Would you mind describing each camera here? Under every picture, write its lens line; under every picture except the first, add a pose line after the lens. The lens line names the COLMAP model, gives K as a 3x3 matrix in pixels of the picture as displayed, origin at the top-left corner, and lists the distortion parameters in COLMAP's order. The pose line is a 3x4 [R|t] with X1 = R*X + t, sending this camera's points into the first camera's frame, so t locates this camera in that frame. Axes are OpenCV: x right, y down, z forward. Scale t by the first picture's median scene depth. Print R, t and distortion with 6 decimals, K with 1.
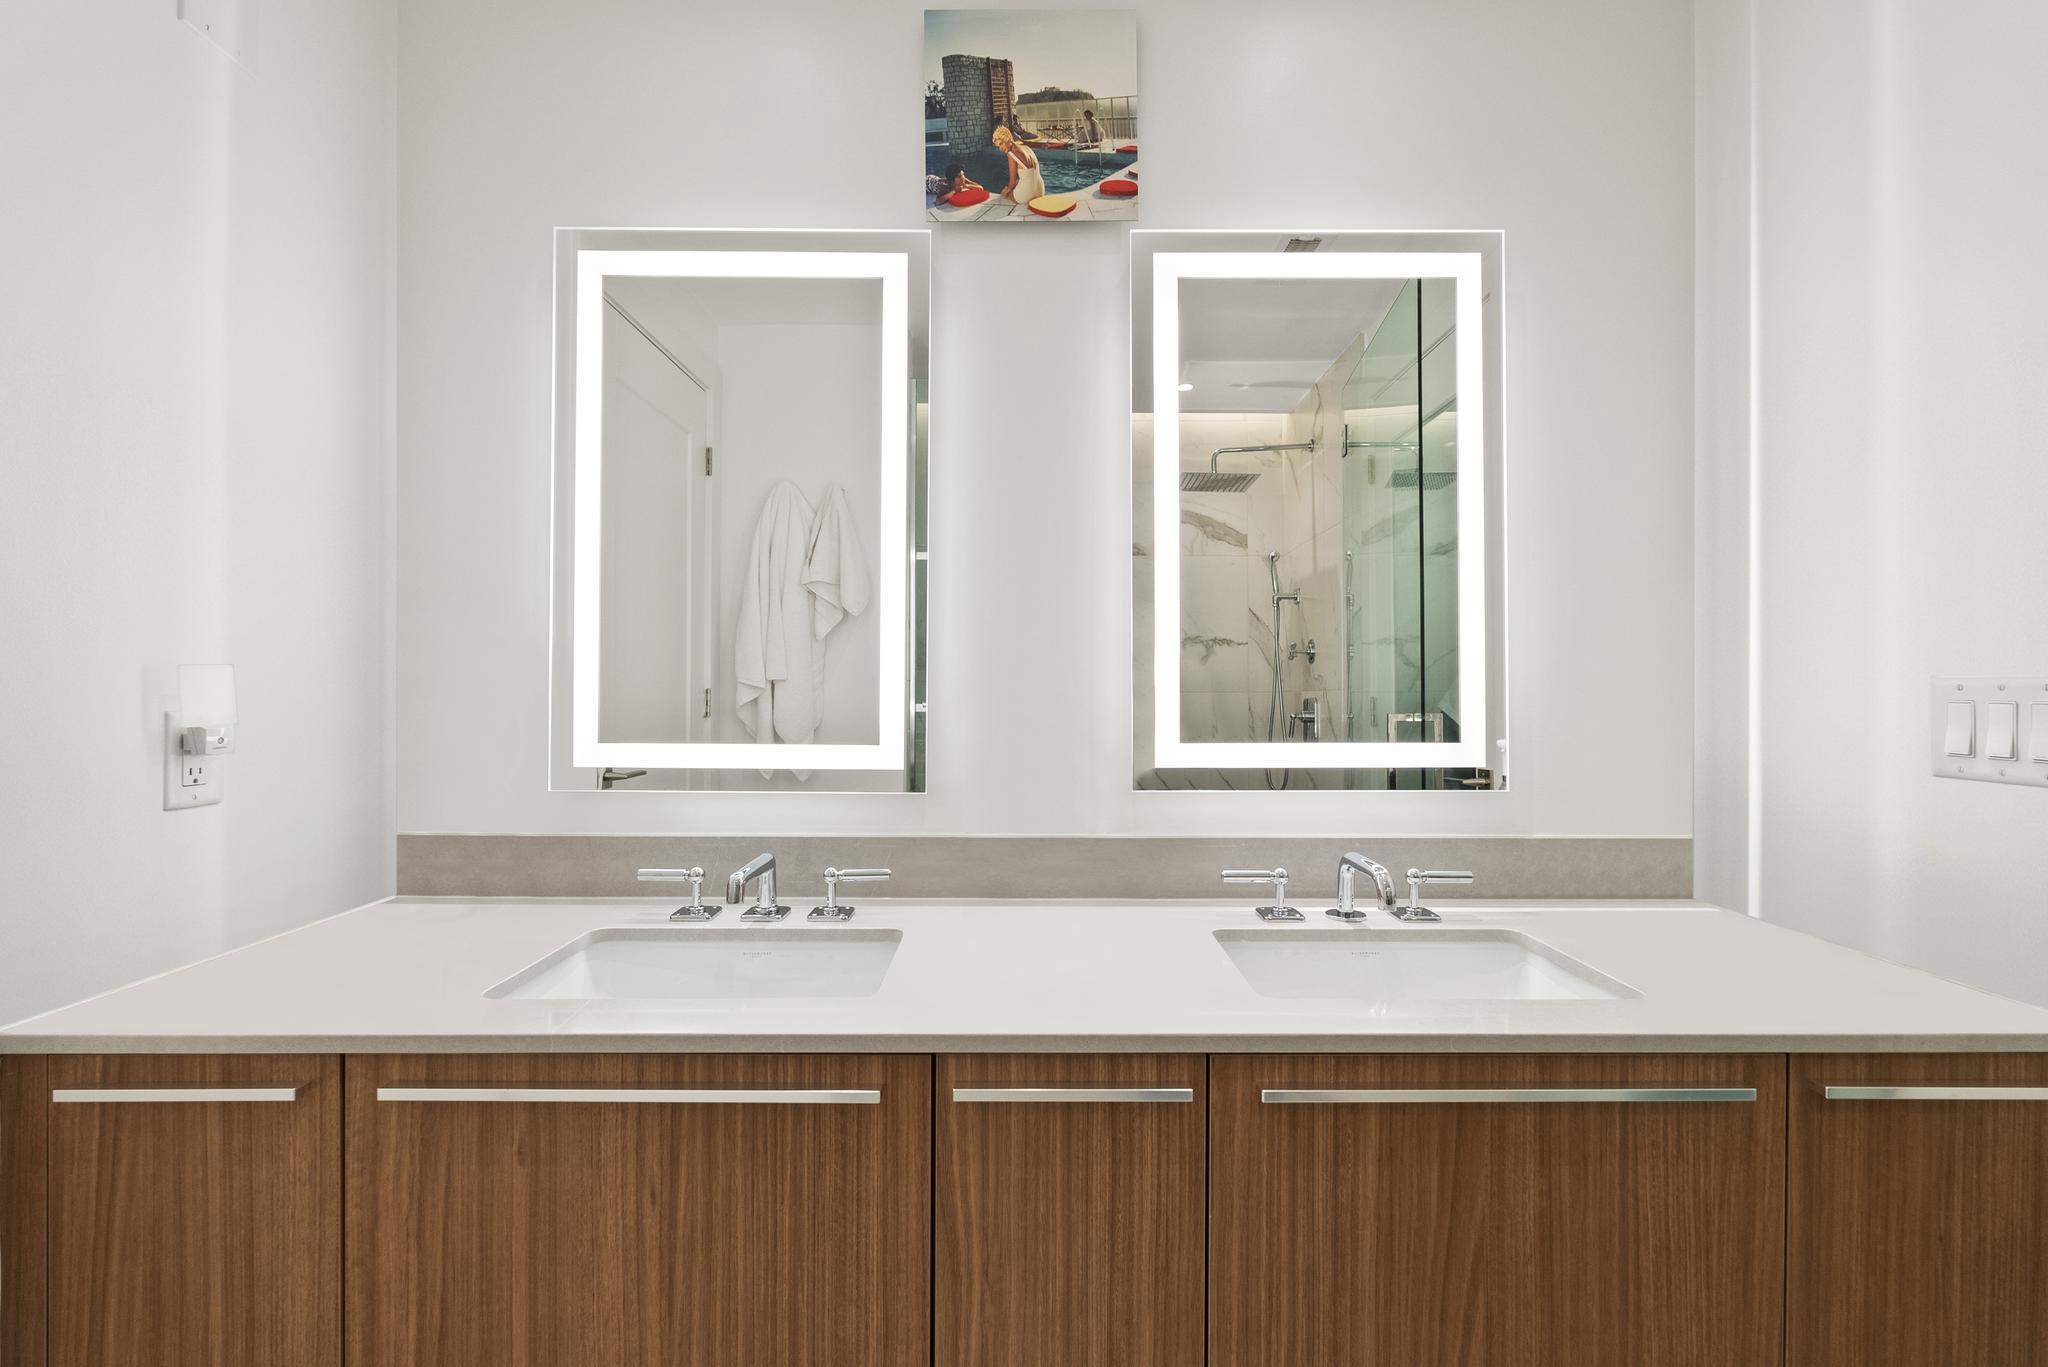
lens RADIAL K [[923.0, 0, 1024.0], [0, 923.0, 683.5], [0, 0, 1]] dist [-0.002698, -0.000394]
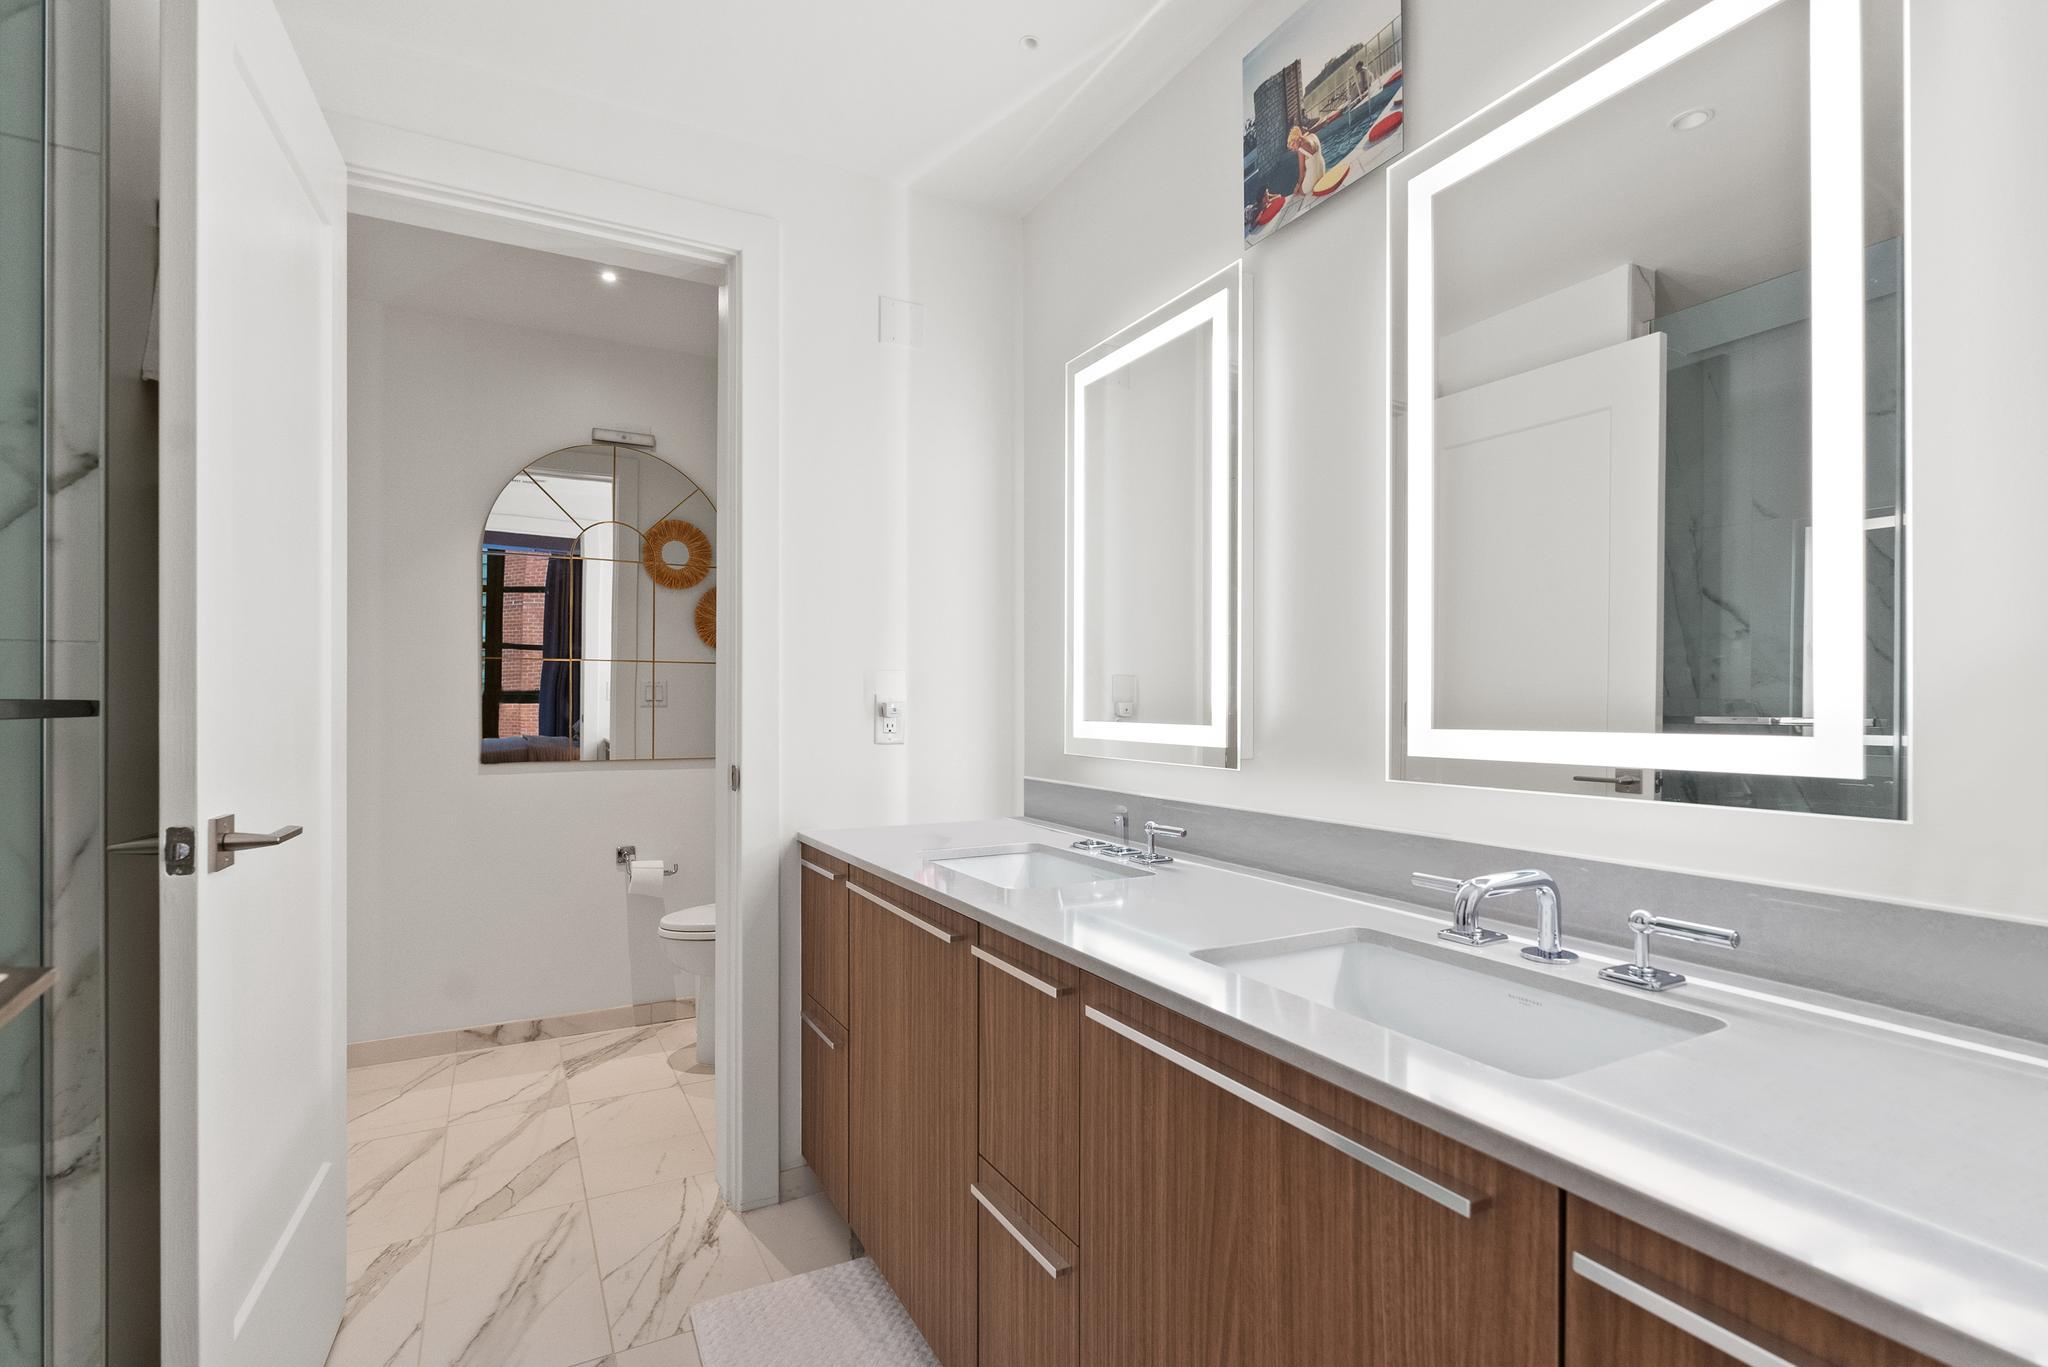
lens RADIAL K [[967.6, 0, 1024.3], [0, 967.6, 712.2], [0, 0, 1]] dist [-0.001446, -0.000162]
pose [[0.466491, 0.003197, -0.884520, 0.801698], [-0.001872, 0.999995, 0.002627, 0.047132], [0.884524, 0.000430, 0.466494, 0.233082]]
